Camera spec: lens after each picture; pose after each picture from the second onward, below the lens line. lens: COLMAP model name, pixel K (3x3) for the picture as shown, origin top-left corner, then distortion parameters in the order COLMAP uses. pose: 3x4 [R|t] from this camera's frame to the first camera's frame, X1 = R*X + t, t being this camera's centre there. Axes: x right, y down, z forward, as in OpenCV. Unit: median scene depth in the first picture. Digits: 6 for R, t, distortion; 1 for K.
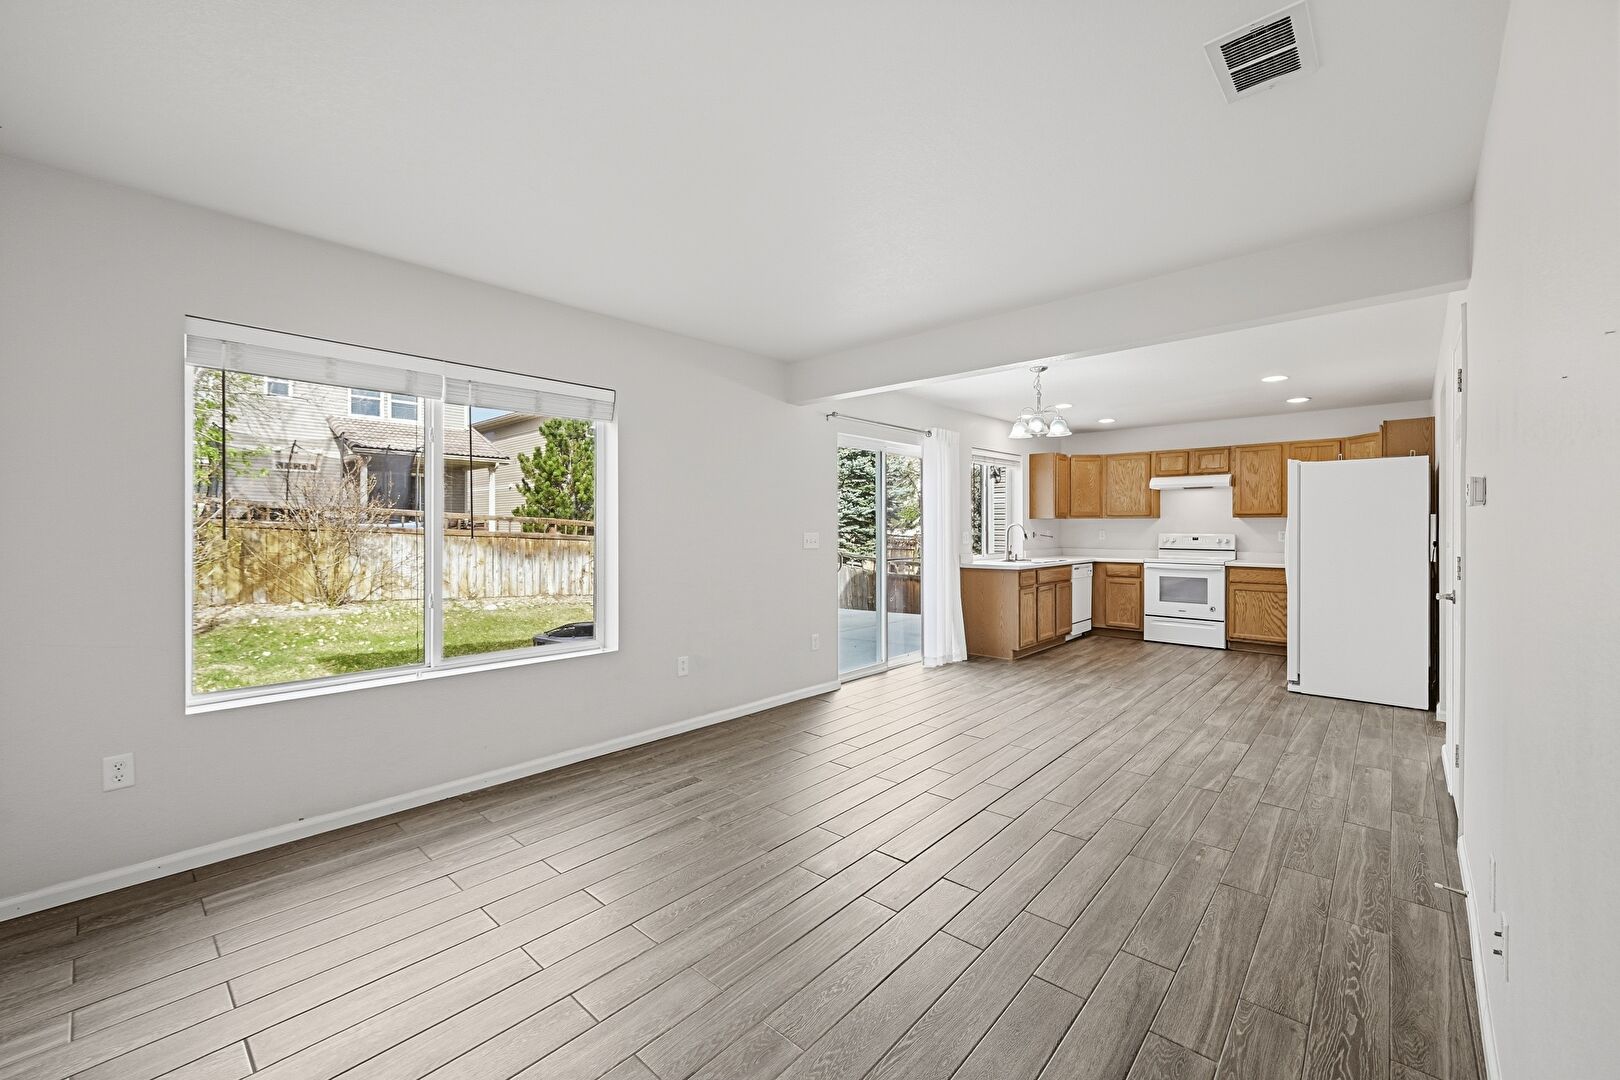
lens RADIAL K [[646.5, 0, 806.3], [0, 646.5, 532.4], [0, 0, 1]] dist [-0.002773, -0.000137]
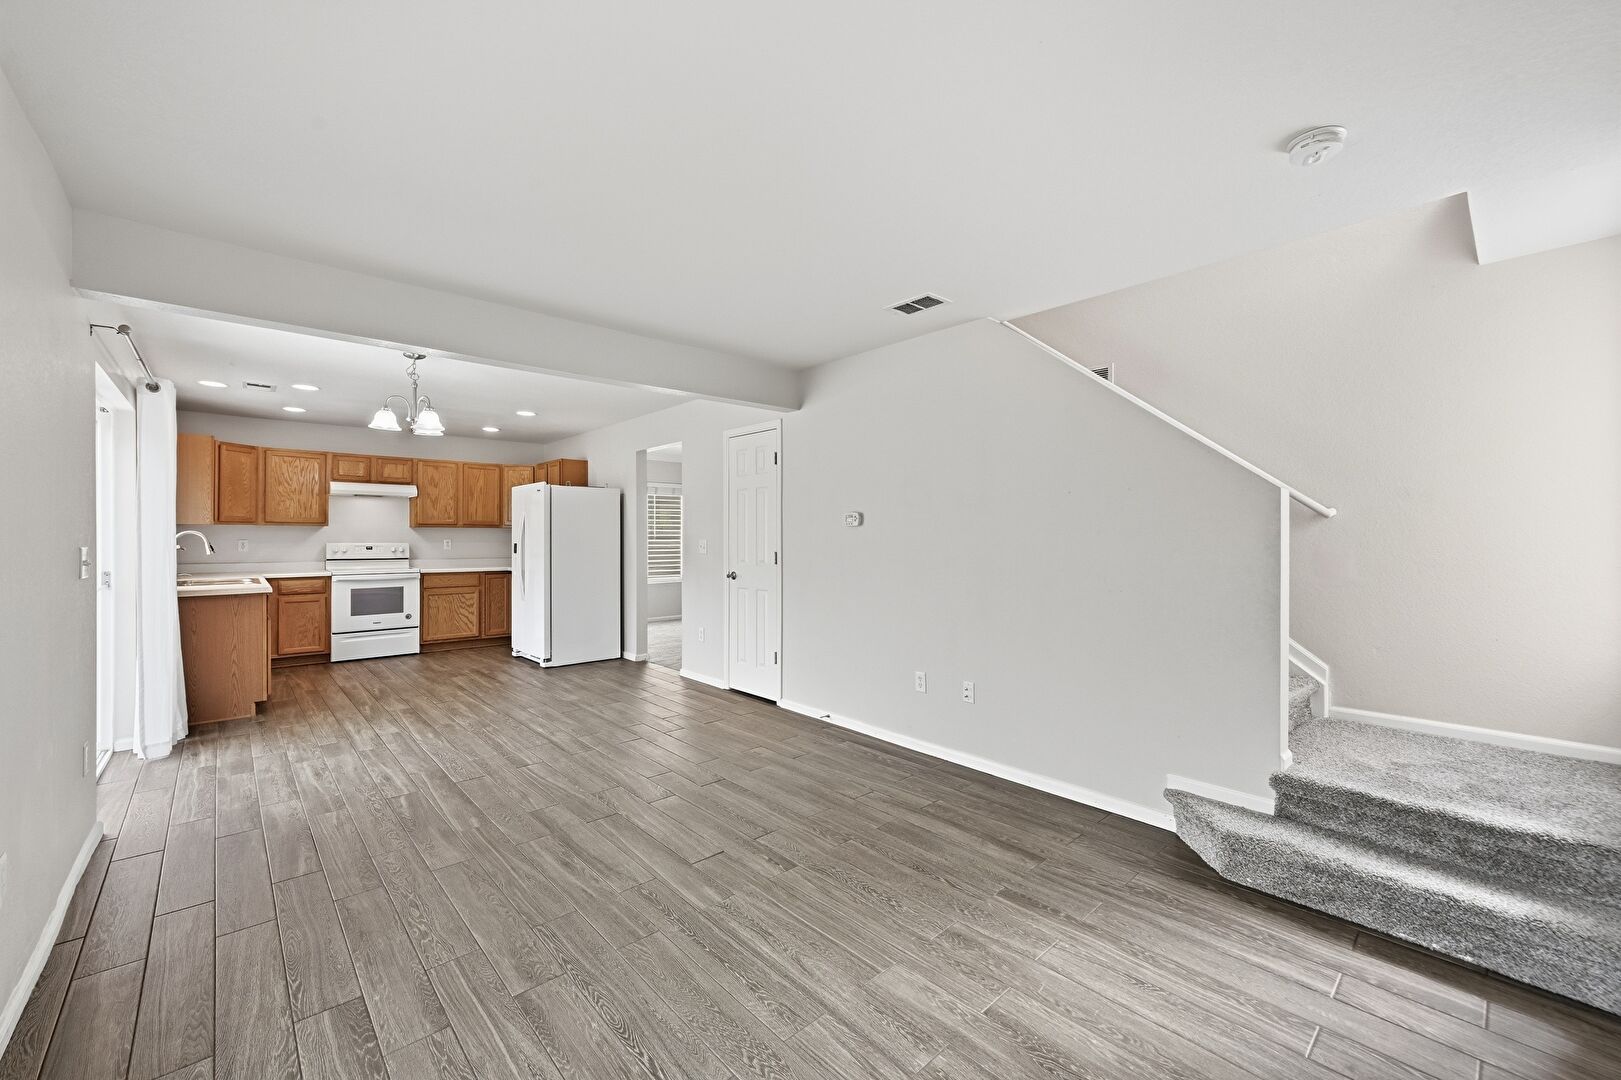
lens RADIAL K [[646.9, 0, 806.8], [0, 646.9, 532.4], [0, 0, 1]] dist [-0.002773, -0.000137]
pose [[0.095761, 0.005770, 0.995388, -0.322423], [0.008210, 0.999945, -0.006586, -0.002071], [-0.995371, 0.008803, 0.095708, 0.272953]]
